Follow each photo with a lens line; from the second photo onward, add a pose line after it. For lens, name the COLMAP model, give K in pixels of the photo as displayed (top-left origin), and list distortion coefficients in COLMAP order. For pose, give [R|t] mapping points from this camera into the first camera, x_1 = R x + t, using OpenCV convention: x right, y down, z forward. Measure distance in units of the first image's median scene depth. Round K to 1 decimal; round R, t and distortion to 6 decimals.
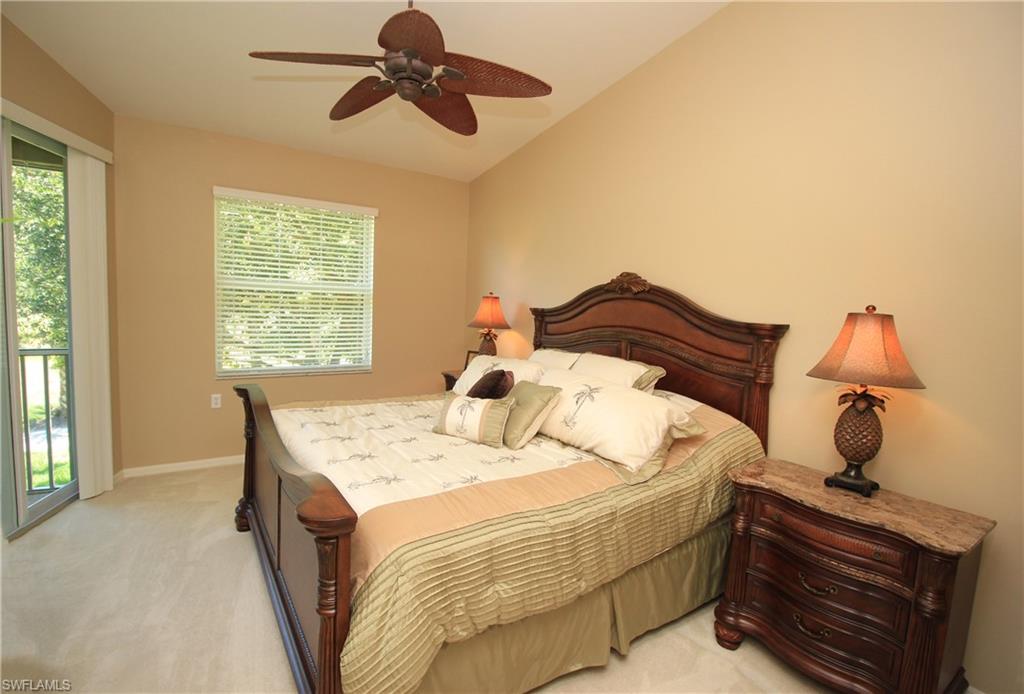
lens RADIAL K [[484.8, 0, 515.2], [0, 484.8, 342.6], [0, 0, 1]] dist [-0.016163, -0.000288]
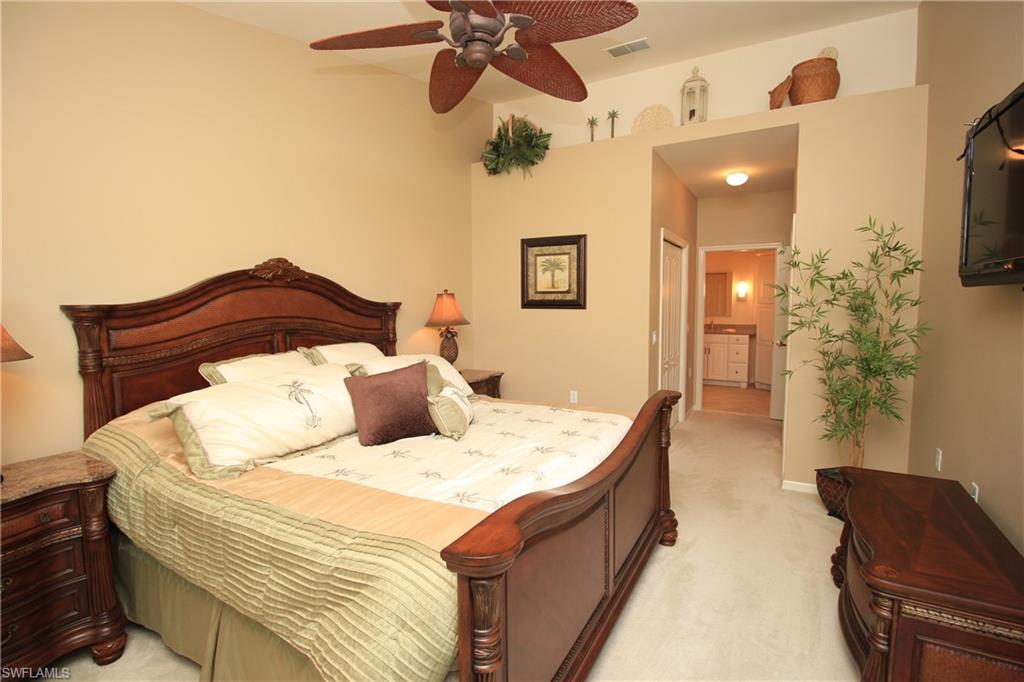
lens RADIAL K [[476.2, 0, 511.4], [0, 476.2, 335.5], [0, 0, 1]] dist [-0.019423, -0.000874]
pose [[-0.444156, -0.111492, 0.888986, -0.992639], [0.061881, 0.986040, 0.154581, -0.140669], [-0.893810, 0.123669, -0.431056, 1.269414]]
